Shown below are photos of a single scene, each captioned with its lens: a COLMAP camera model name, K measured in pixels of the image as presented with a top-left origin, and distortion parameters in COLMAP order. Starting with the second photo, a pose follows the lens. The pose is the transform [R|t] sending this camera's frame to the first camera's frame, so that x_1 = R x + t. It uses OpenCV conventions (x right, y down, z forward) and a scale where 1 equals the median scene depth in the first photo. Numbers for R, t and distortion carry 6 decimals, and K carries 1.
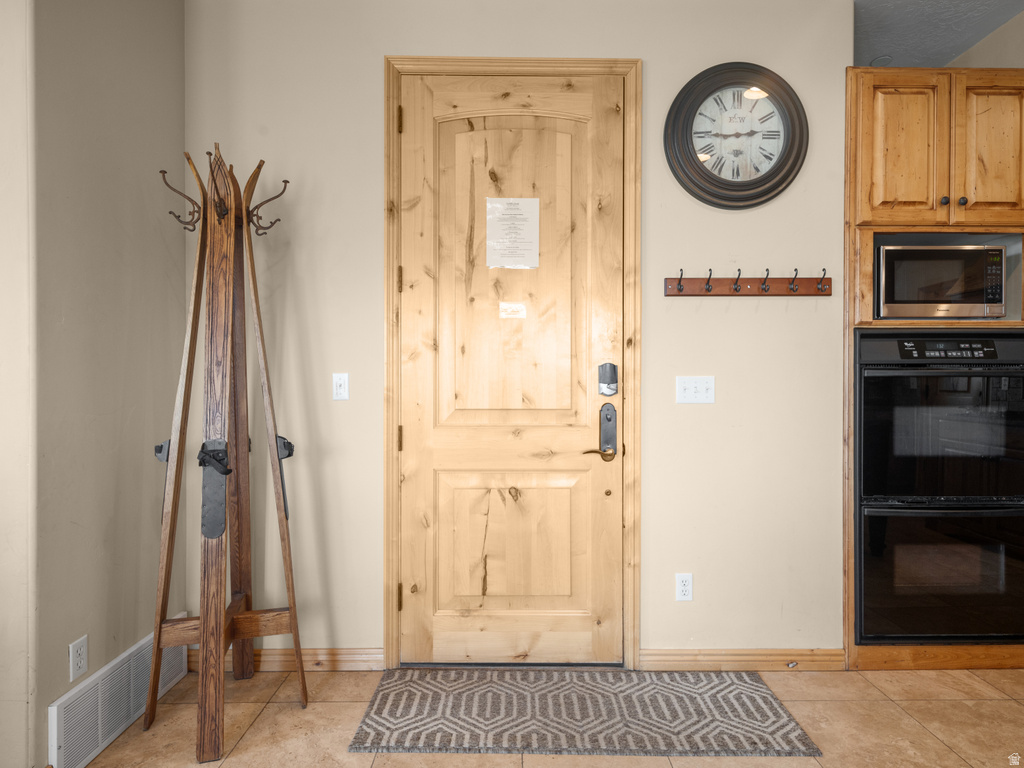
lens RADIAL K [[573.7, 0, 509.5], [0, 573.7, 383.8], [0, 0, 1]] dist [0.005063, -0.001150]
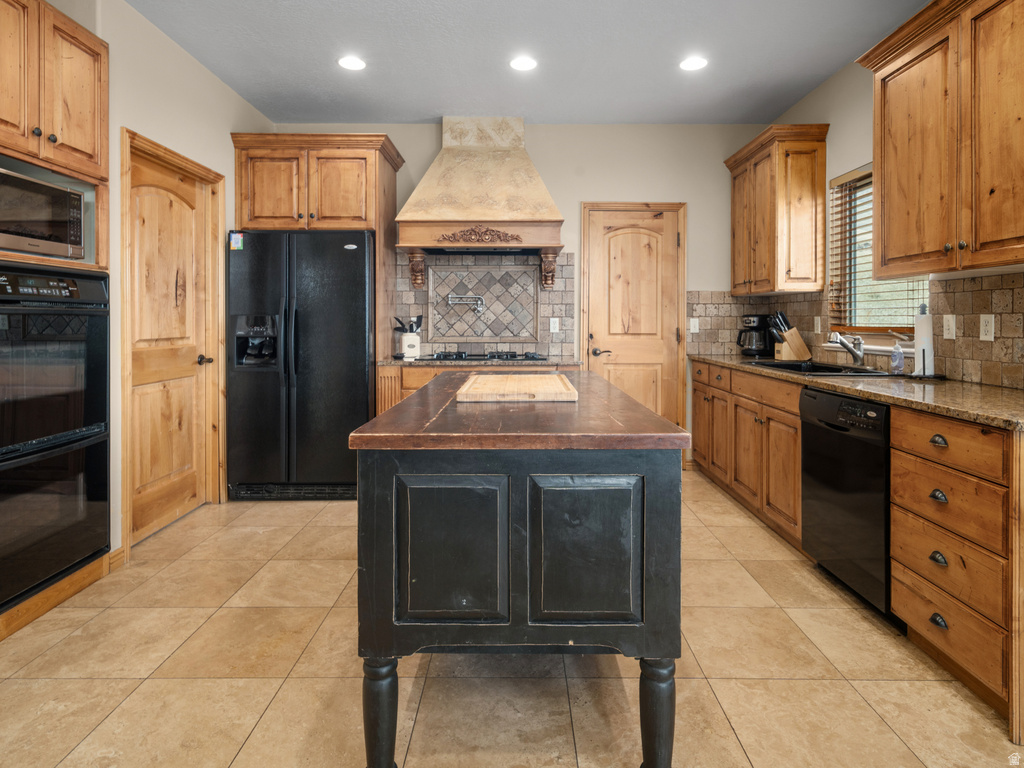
lens RADIAL K [[573.7, 0, 523.4], [0, 573.7, 322.6], [0, 0, 1]] dist [0.005063, -0.001150]
pose [[0.019846, -0.003425, 0.999797, -0.186376], [0.003064, 0.999990, 0.003365, 0.000346], [-0.999798, 0.002997, 0.019856, 0.163399]]
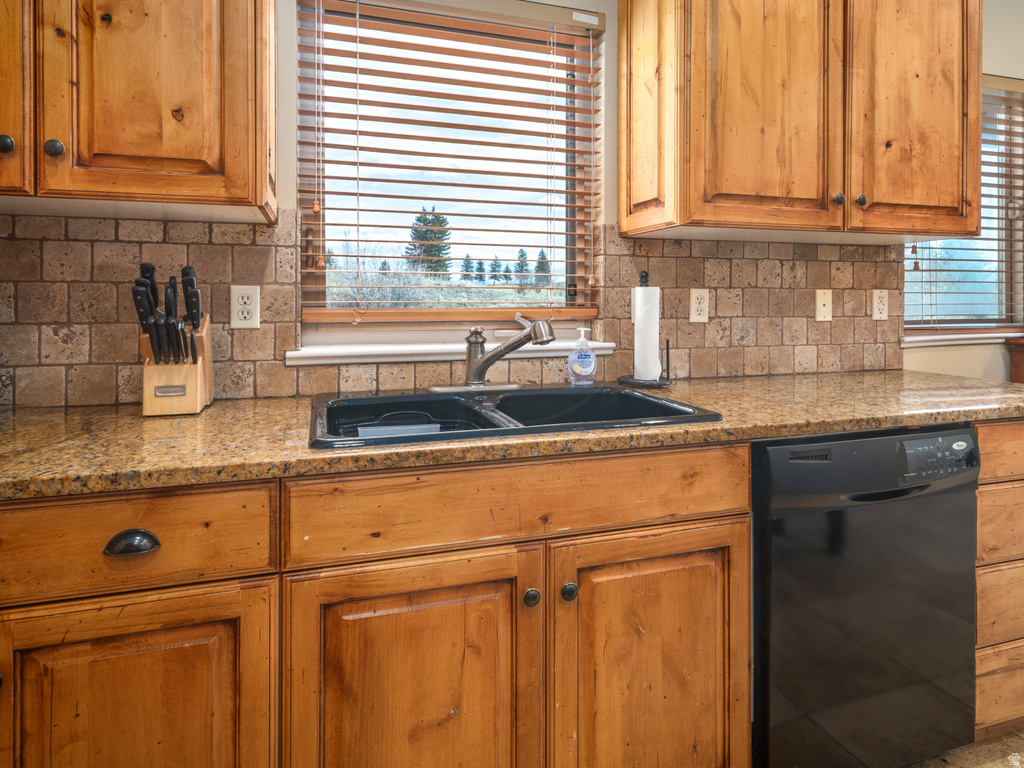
lens RADIAL K [[573.7, 0, 514.7], [0, 573.7, 302.6], [0, 0, 1]] dist [0.005063, -0.001150]
pose [[-0.963534, 0.000346, -0.267586, 2.101271], [-0.001640, 0.999973, 0.007198, 0.008563], [0.267581, 0.007374, -0.963507, 0.008241]]
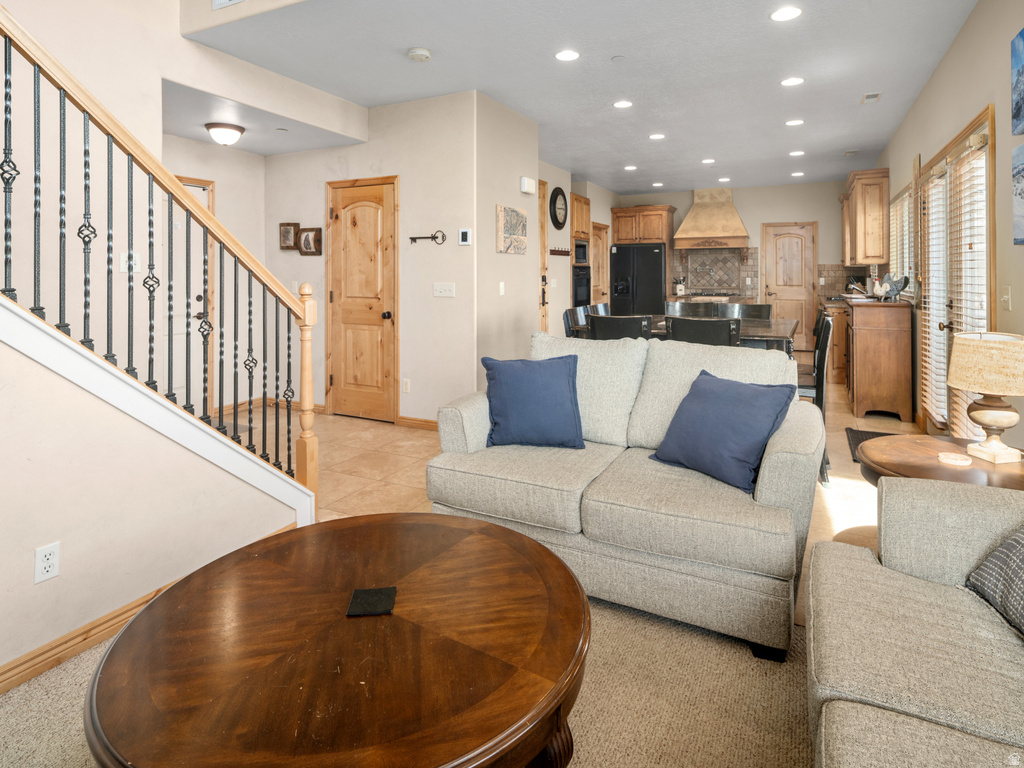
lens RADIAL K [[573.7, 0, 523.5], [0, 573.7, 271.7], [0, 0, 1]] dist [0.005063, -0.001150]
pose [[0.465729, 0.001700, 0.884926, -2.653707], [0.007180, 0.999958, -0.005700, -0.039277], [-0.884898, 0.009008, 0.465697, -0.390556]]
